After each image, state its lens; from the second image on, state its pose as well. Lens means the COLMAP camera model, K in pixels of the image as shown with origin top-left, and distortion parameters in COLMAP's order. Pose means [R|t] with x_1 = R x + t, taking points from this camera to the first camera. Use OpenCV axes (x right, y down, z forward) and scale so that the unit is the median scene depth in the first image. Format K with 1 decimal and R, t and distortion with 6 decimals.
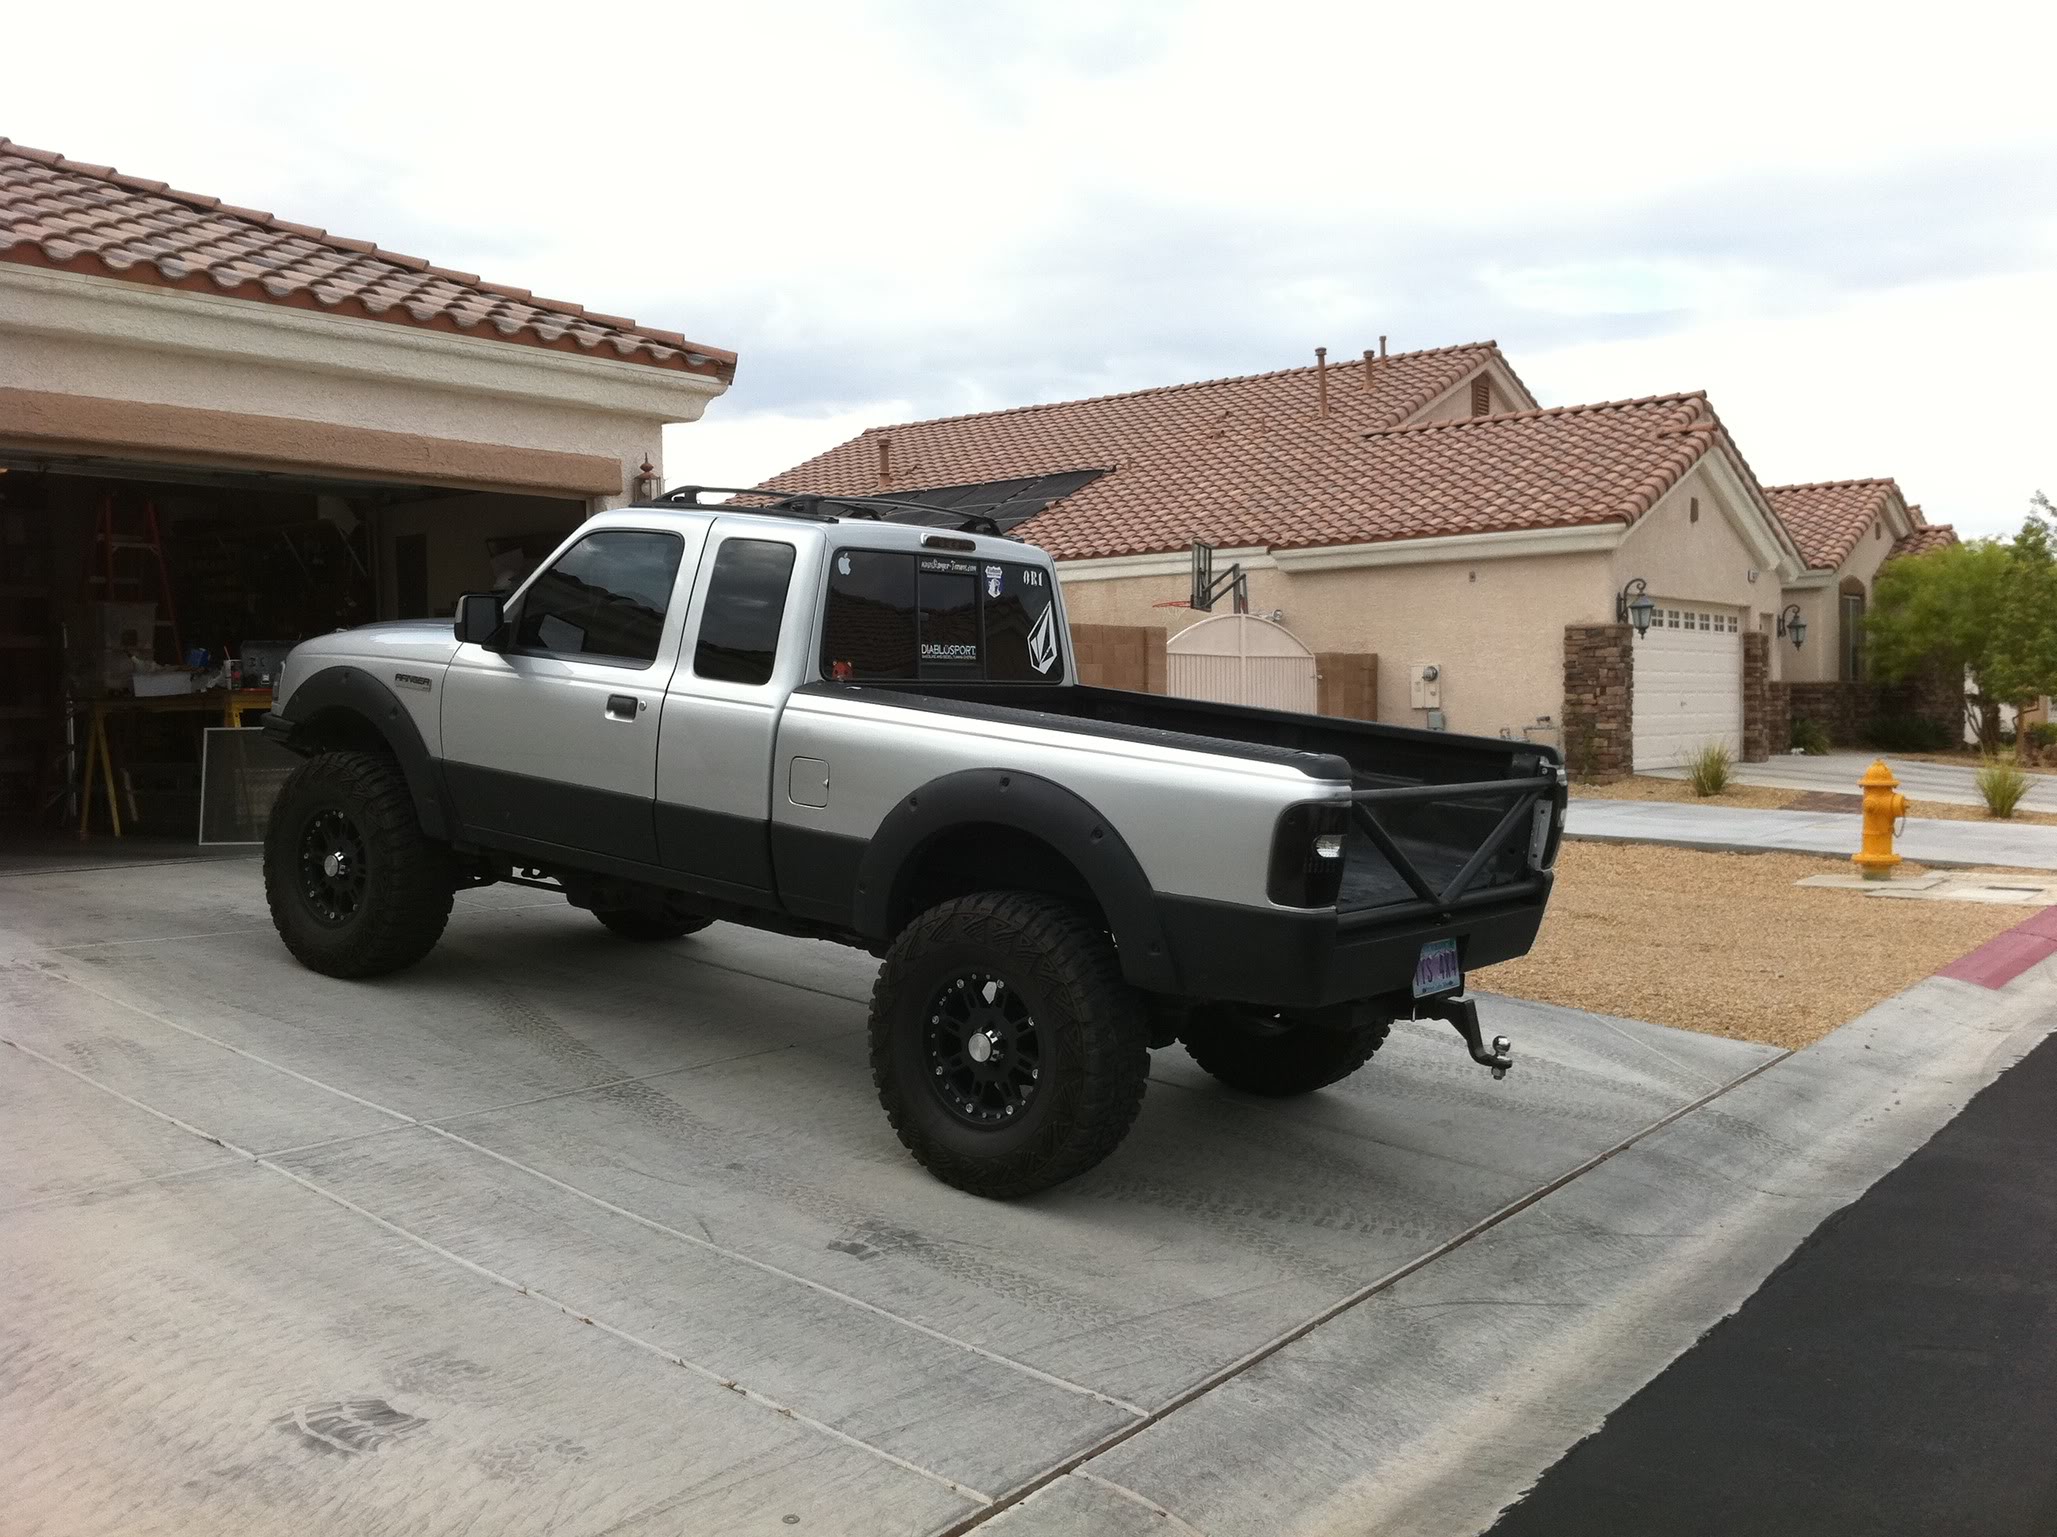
lens RADIAL K [[1965.7, 0, 1037.6], [0, 1965.7, 757.5], [0, 0, 1]] dist [0.099641, -0.336014]
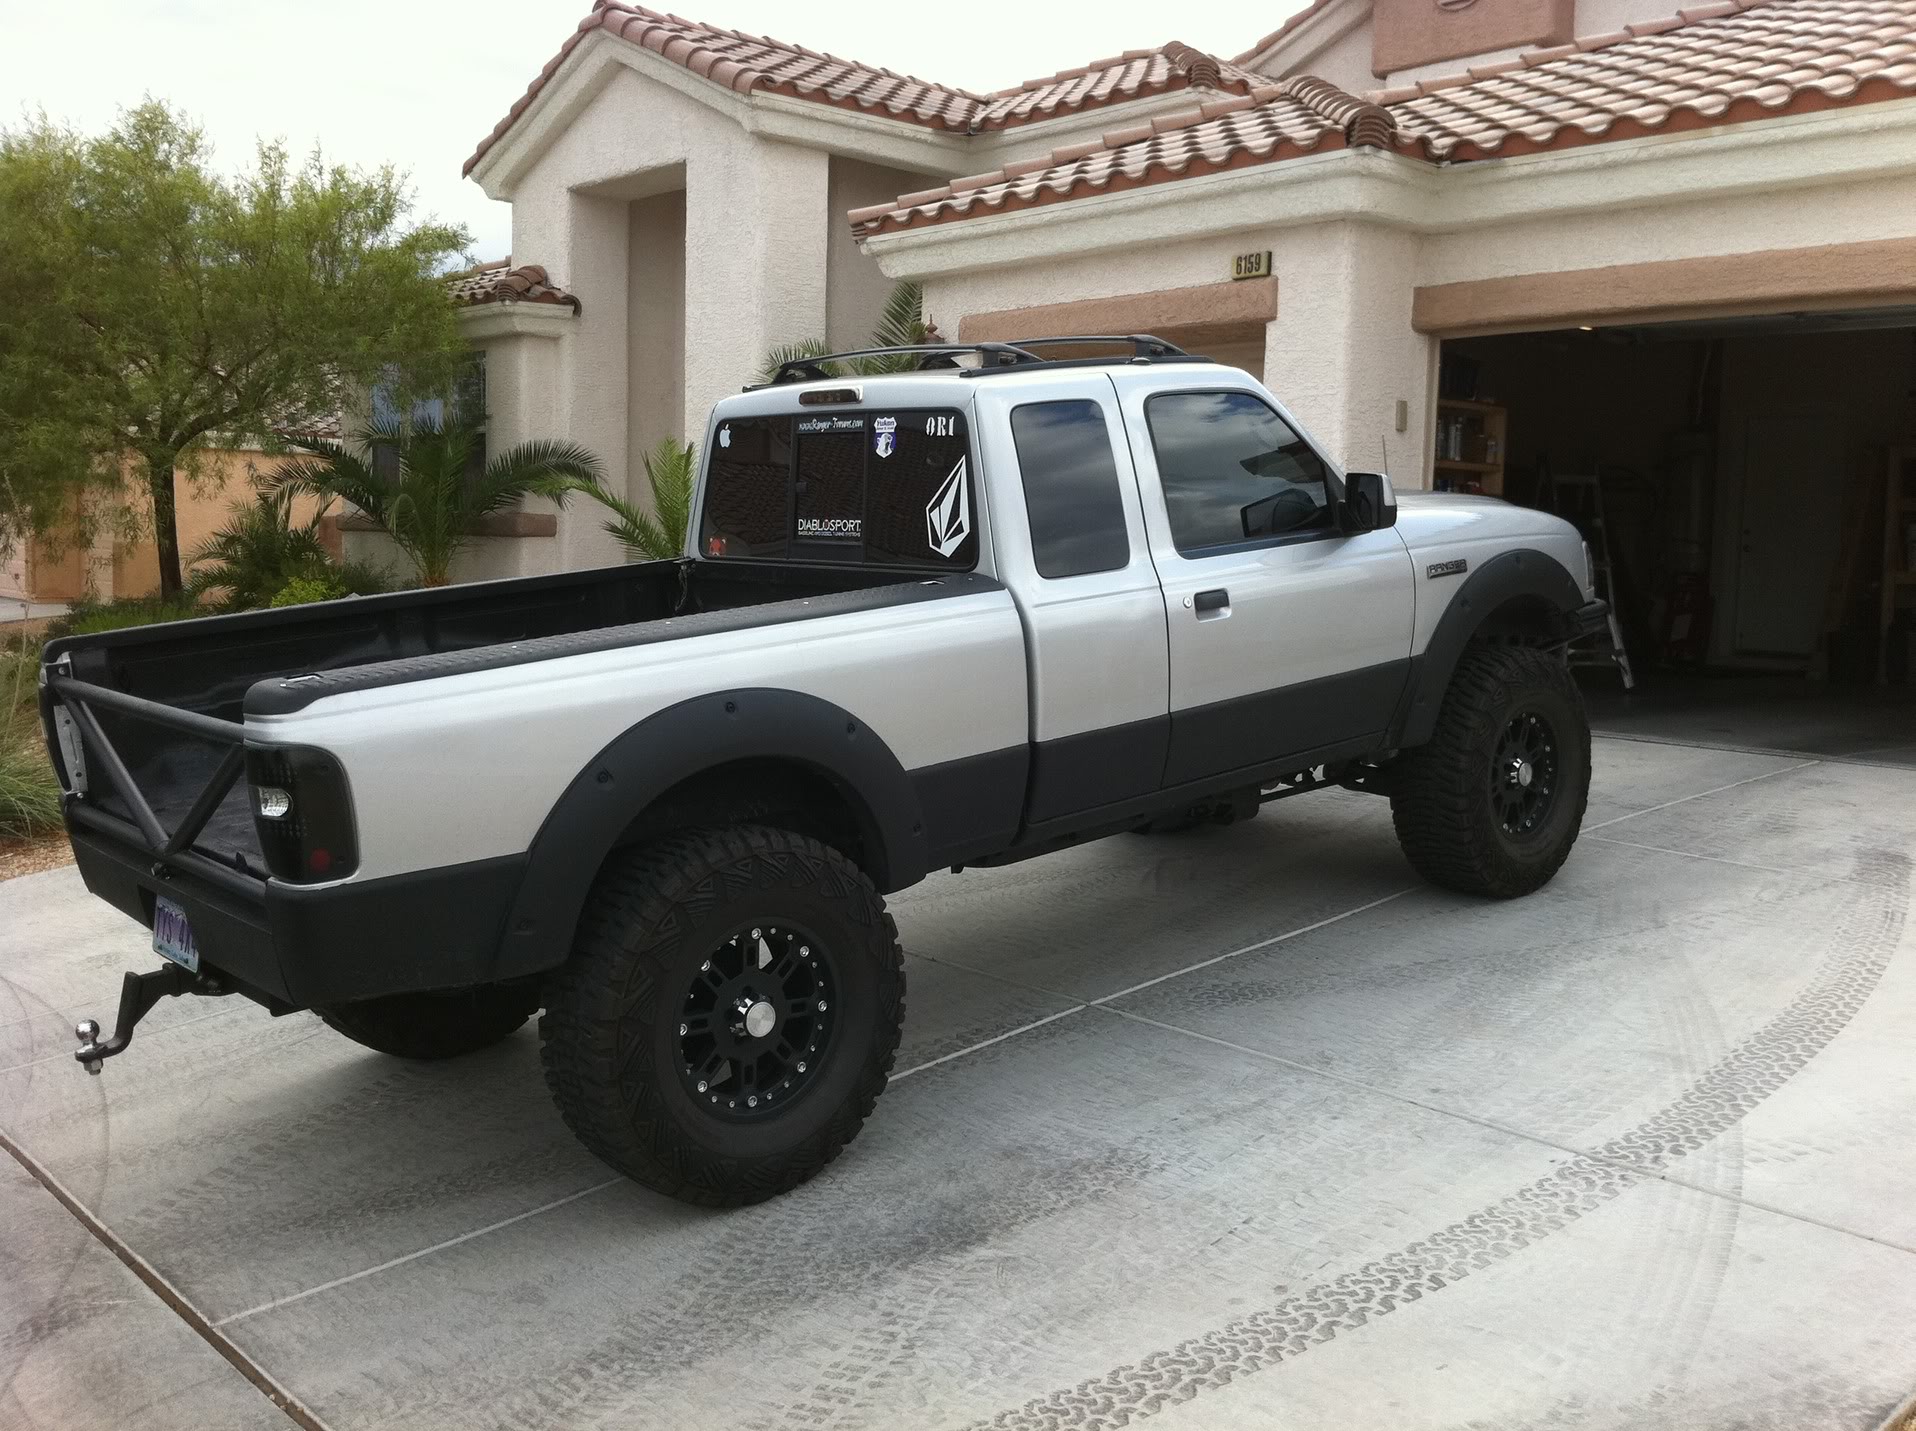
lens RADIAL K [[1821.7, 0, 957.9], [0, 1821.7, 741.2], [0, 0, 1]] dist [0.111966, -0.359482]
pose [[-0.219557, 0.113586, -0.968965, 0.684000], [-0.046860, 0.990825, 0.126767, -0.062190], [0.974474, 0.073238, -0.212220, 1.177801]]
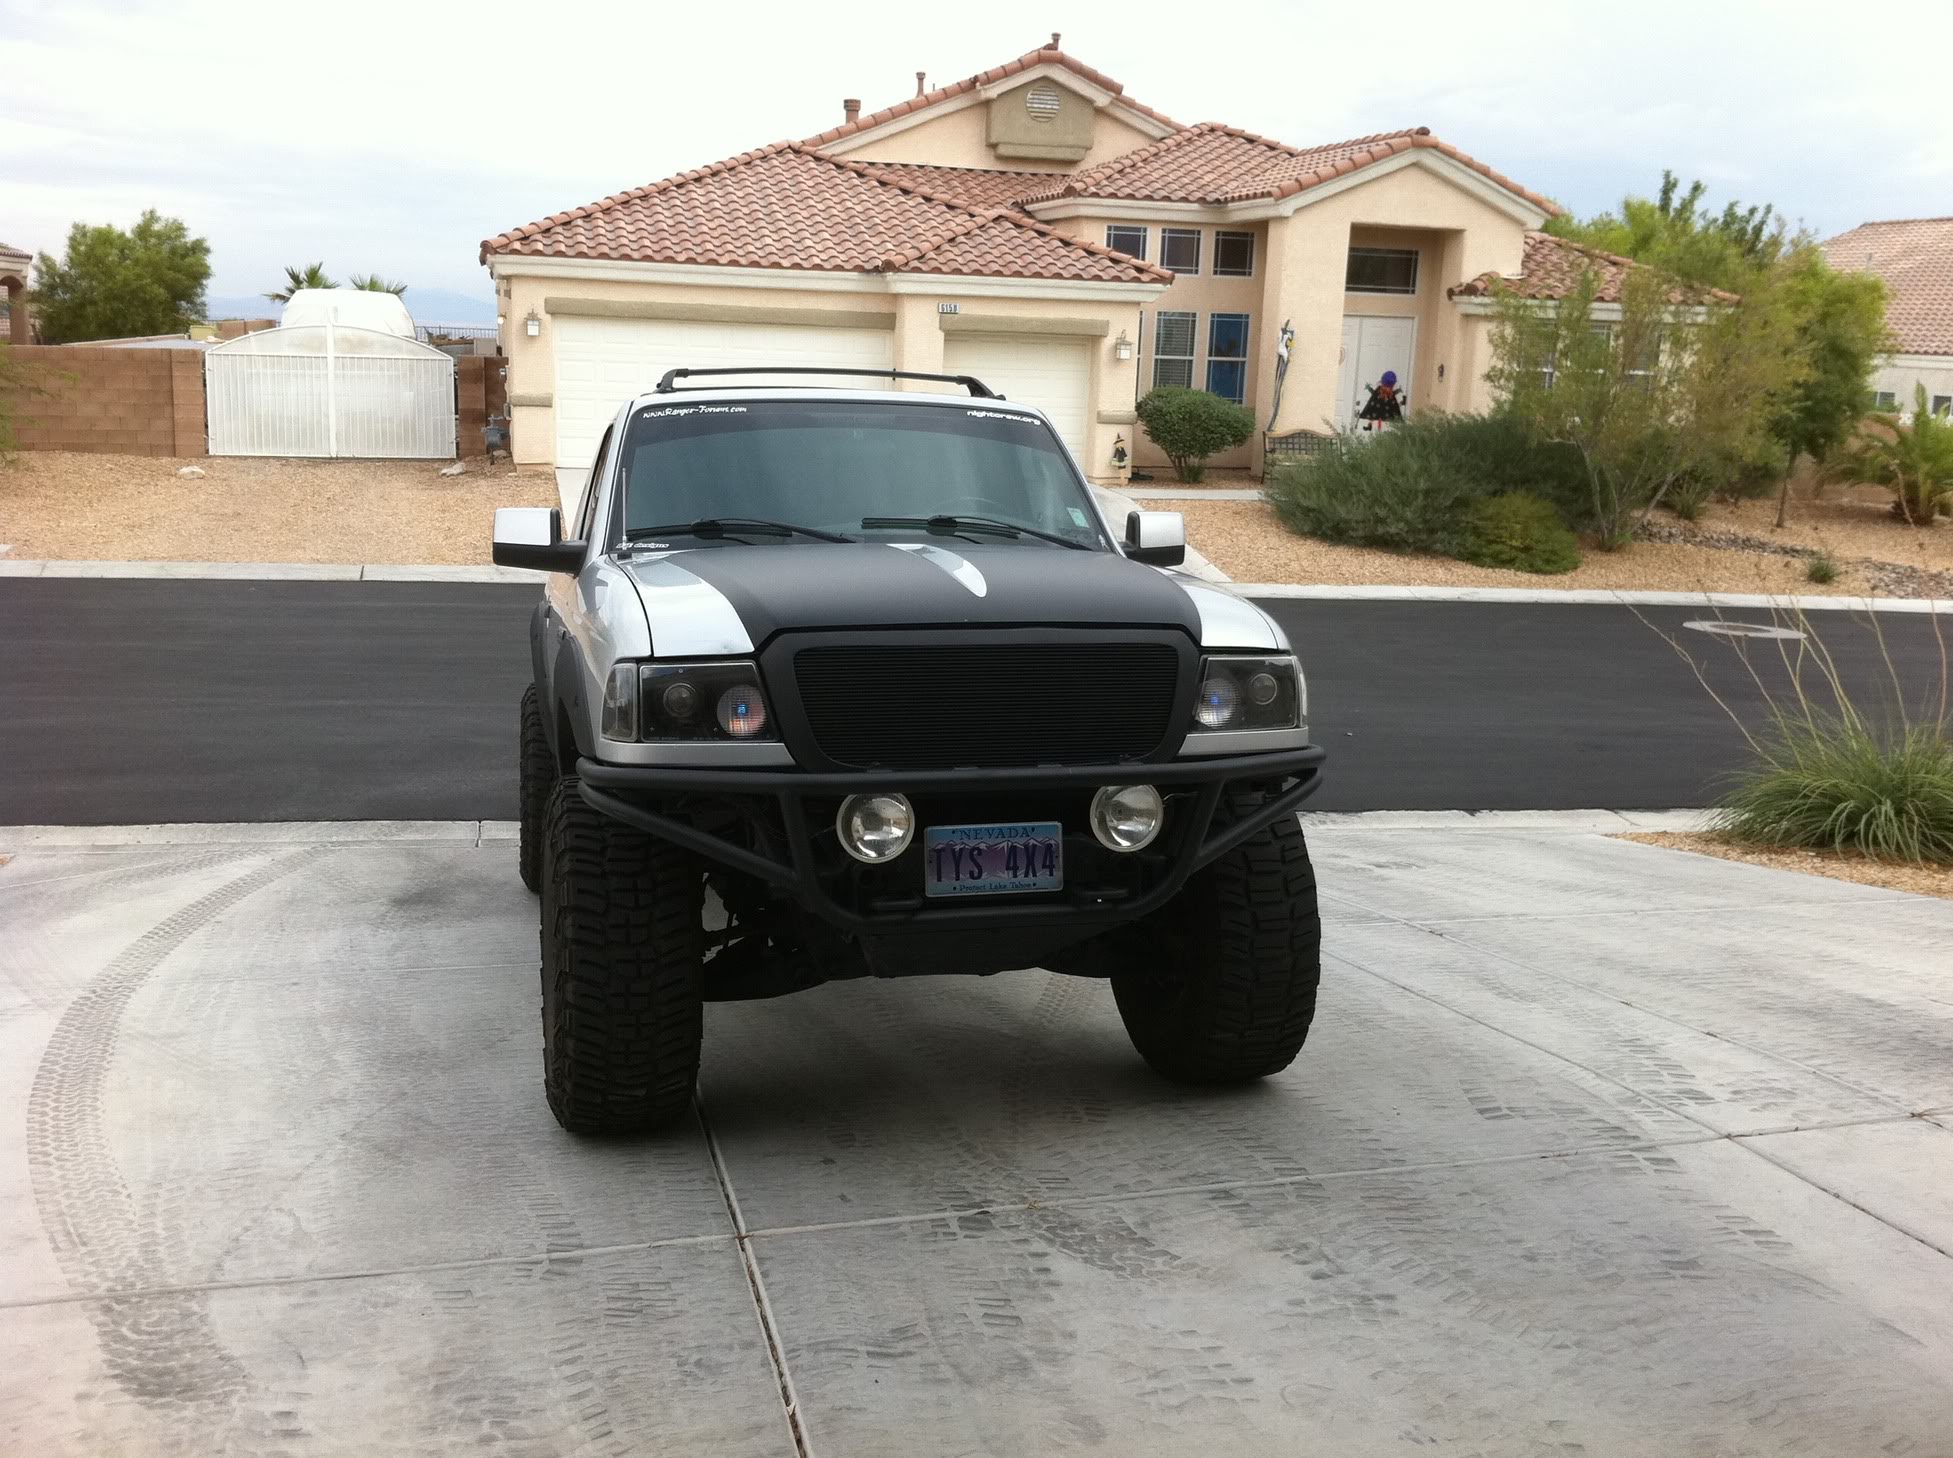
lens RADIAL K [[1866.3, 0, 985.1], [0, 1866.3, 718.6], [0, 0, 1]] dist [0.099641, -0.336014]
pose [[-0.771438, -0.146865, 0.619124, -0.728604], [-0.018254, 0.977707, 0.209181, -0.161879], [-0.636043, 0.150069, -0.756921, 1.640780]]
